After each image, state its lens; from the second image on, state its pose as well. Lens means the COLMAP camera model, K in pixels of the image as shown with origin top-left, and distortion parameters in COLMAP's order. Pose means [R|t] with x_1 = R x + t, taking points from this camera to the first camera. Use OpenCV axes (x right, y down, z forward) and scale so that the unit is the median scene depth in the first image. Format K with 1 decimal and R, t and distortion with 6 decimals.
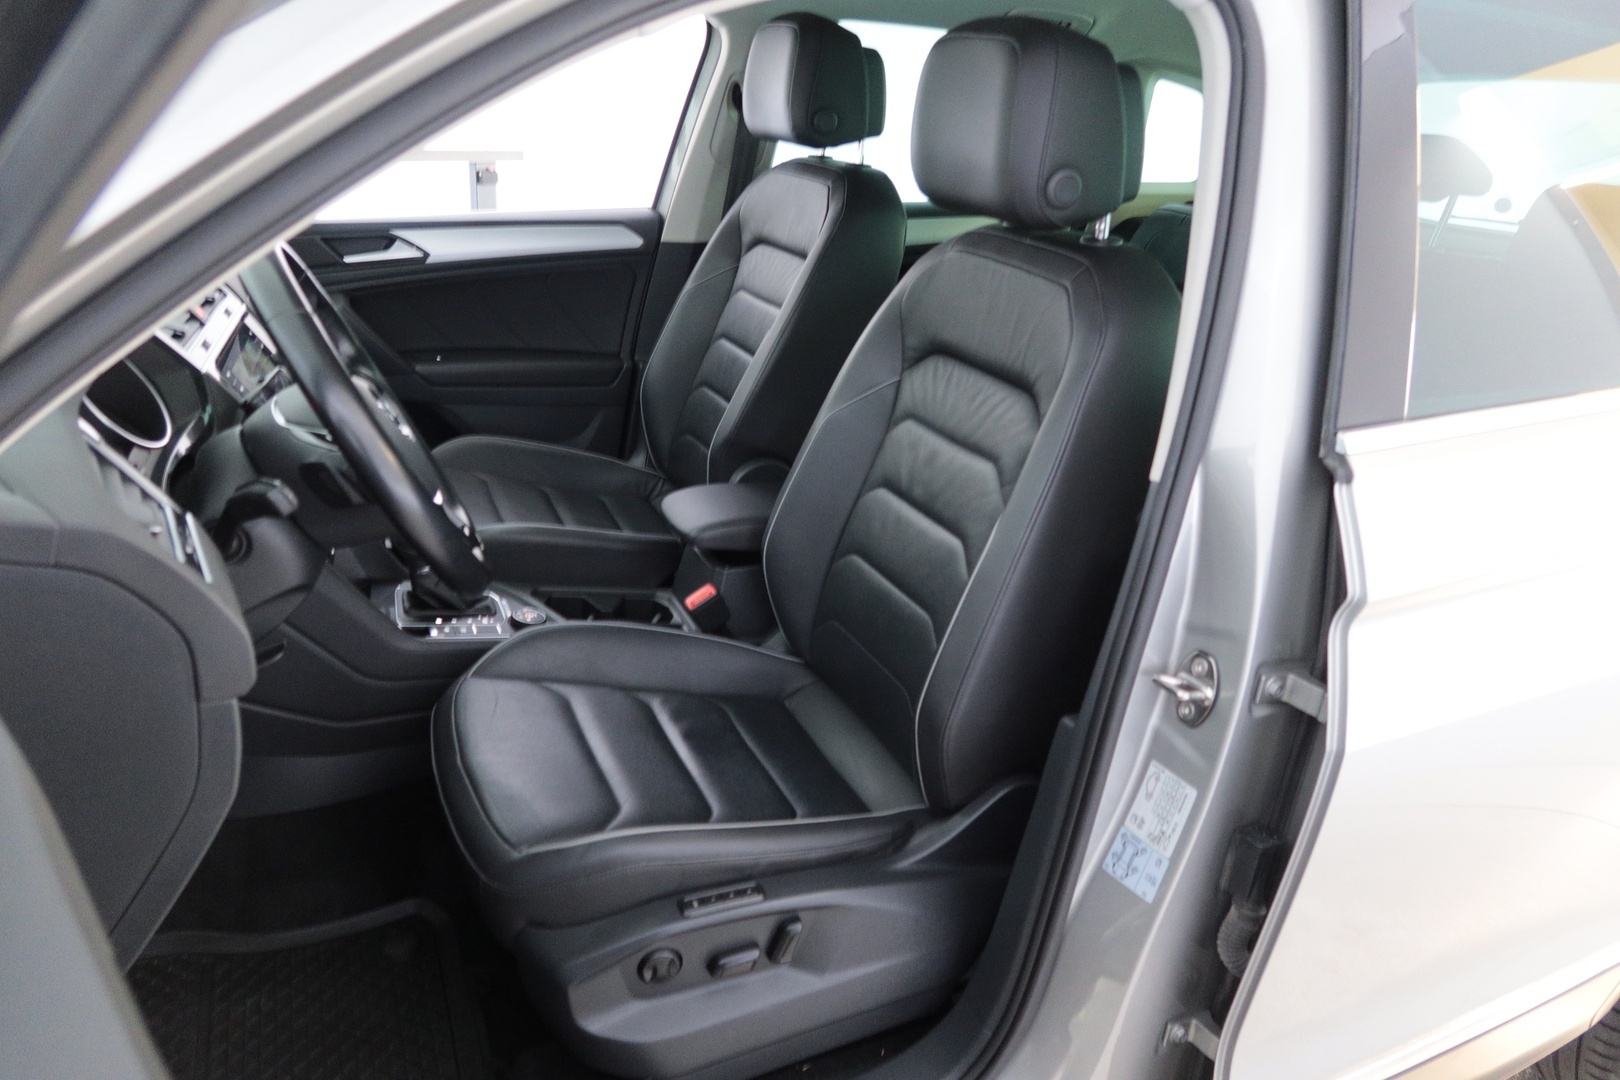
lens RADIAL K [[1106.2, 0, 805.1], [0, 1106.2, 543.1], [0, 0, 1]] dist [-0.006375, 0.004442]
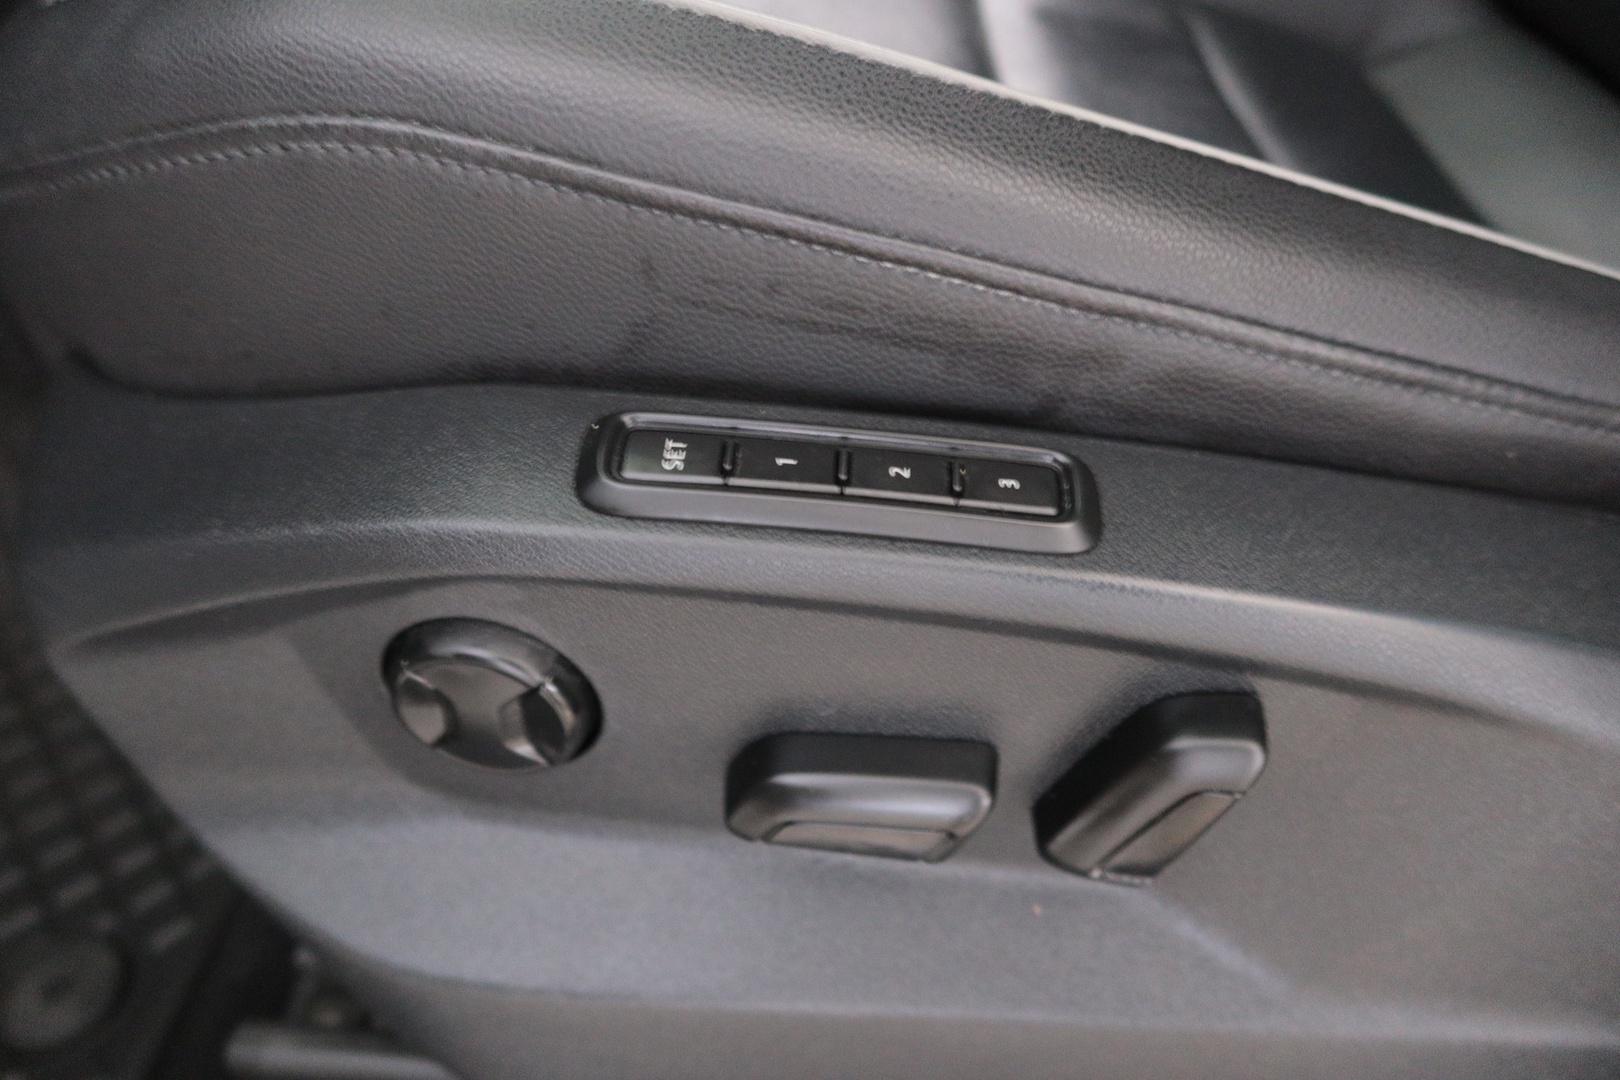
lens RADIAL K [[1106.2, 0, 807.2], [0, 1106.2, 546.7], [0, 0, 1]] dist [-0.006375, 0.004442]
pose [[0.889457, 0.299900, -0.344856, -0.015278], [-0.170676, 0.917958, 0.358081, 0.247275], [0.423952, -0.259639, 0.867671, 0.771772]]
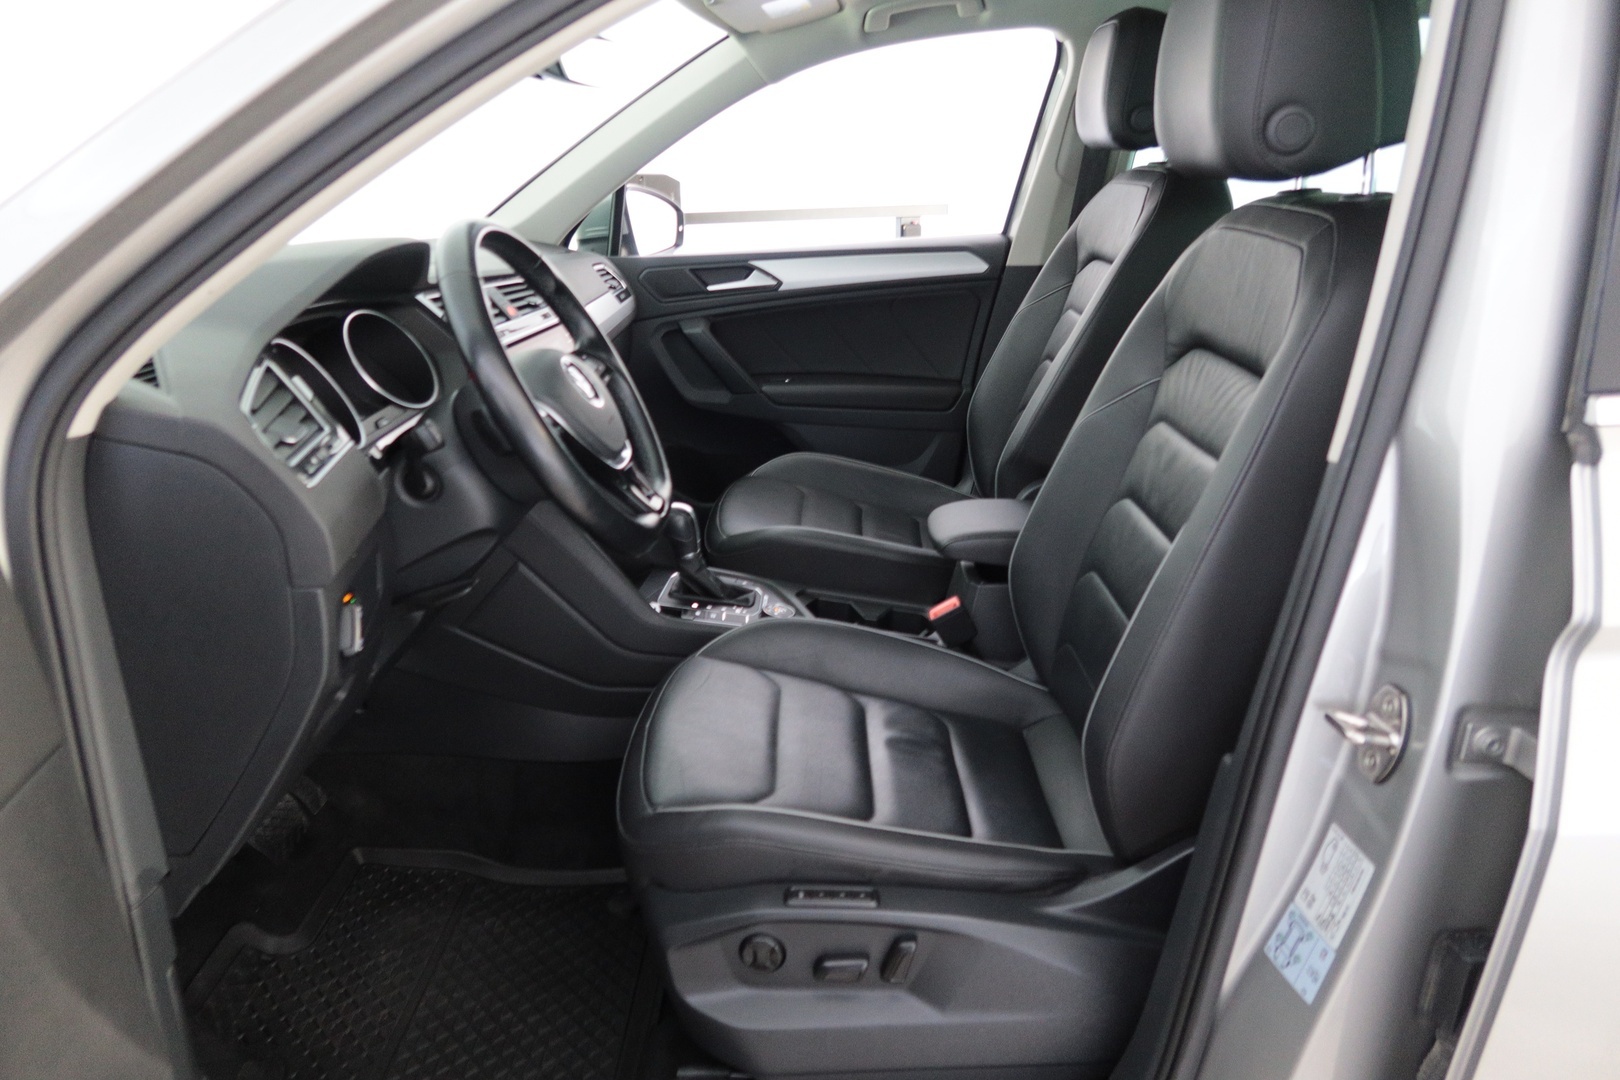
lens RADIAL K [[1106.2, 0, 803.7], [0, 1106.2, 539.7], [0, 0, 1]] dist [-0.006375, 0.004442]
pose [[0.905038, 0.066531, -0.420096, 0.254512], [-0.094693, 0.994419, -0.046515, 0.060010], [0.414657, 0.081878, 0.906287, 0.101870]]
